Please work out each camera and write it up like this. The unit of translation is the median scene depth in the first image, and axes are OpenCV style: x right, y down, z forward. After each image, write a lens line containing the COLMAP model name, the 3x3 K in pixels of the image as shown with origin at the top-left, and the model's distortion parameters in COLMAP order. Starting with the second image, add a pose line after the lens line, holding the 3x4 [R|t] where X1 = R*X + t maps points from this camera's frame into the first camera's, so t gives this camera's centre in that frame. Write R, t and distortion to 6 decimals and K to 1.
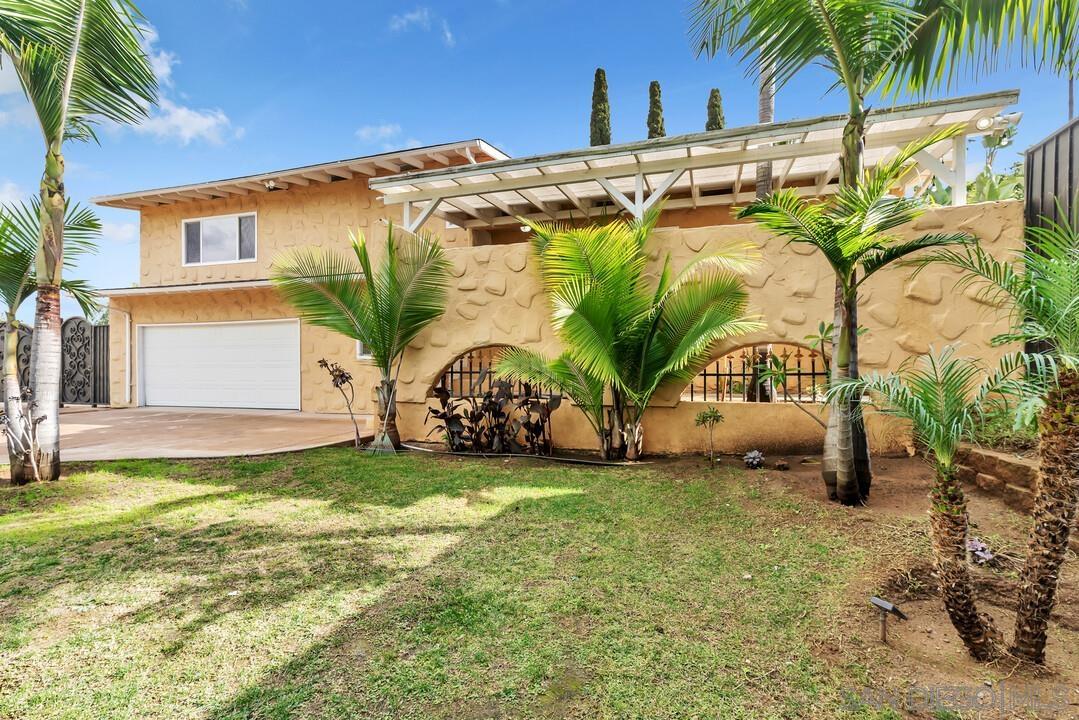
lens RADIAL K [[539.8, 0, 547.4], [0, 539.8, 367.6], [0, 0, 1]] dist [0.008996, 0.000452]
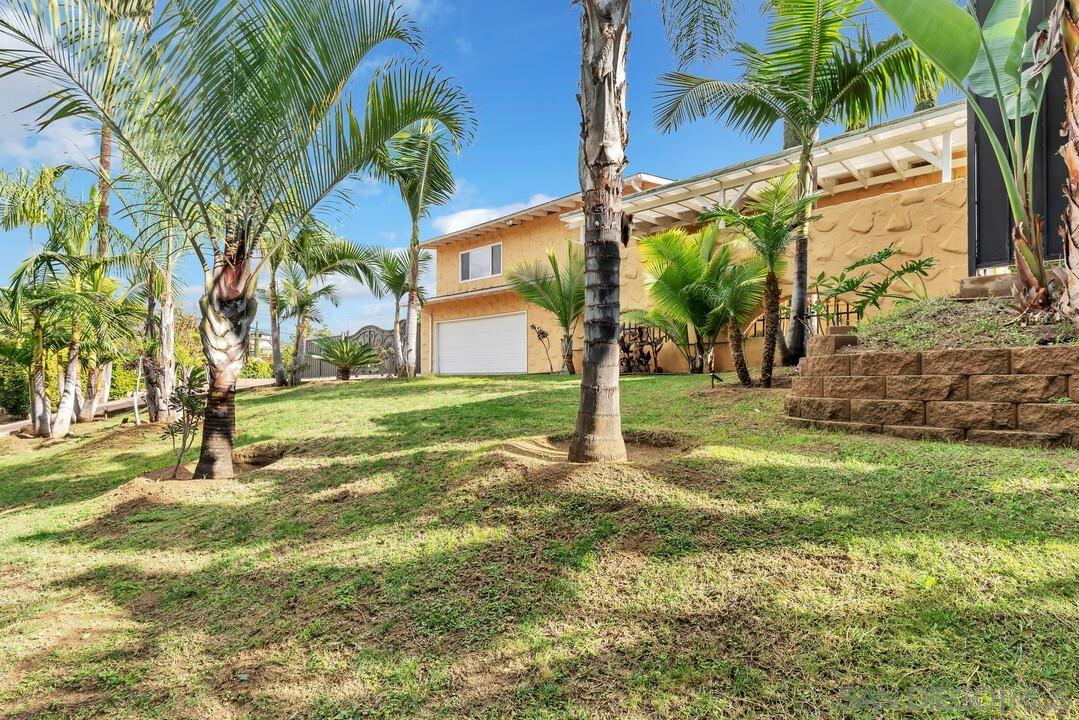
lens RADIAL K [[539.8, 0, 533.8], [0, 539.8, 365.4], [0, 0, 1]] dist [0.008996, 0.000452]
pose [[0.903473, -0.009603, -0.428537, 0.320128], [0.000180, 0.999757, -0.022025, 0.153637], [0.428644, 0.019822, 0.903256, -0.541152]]
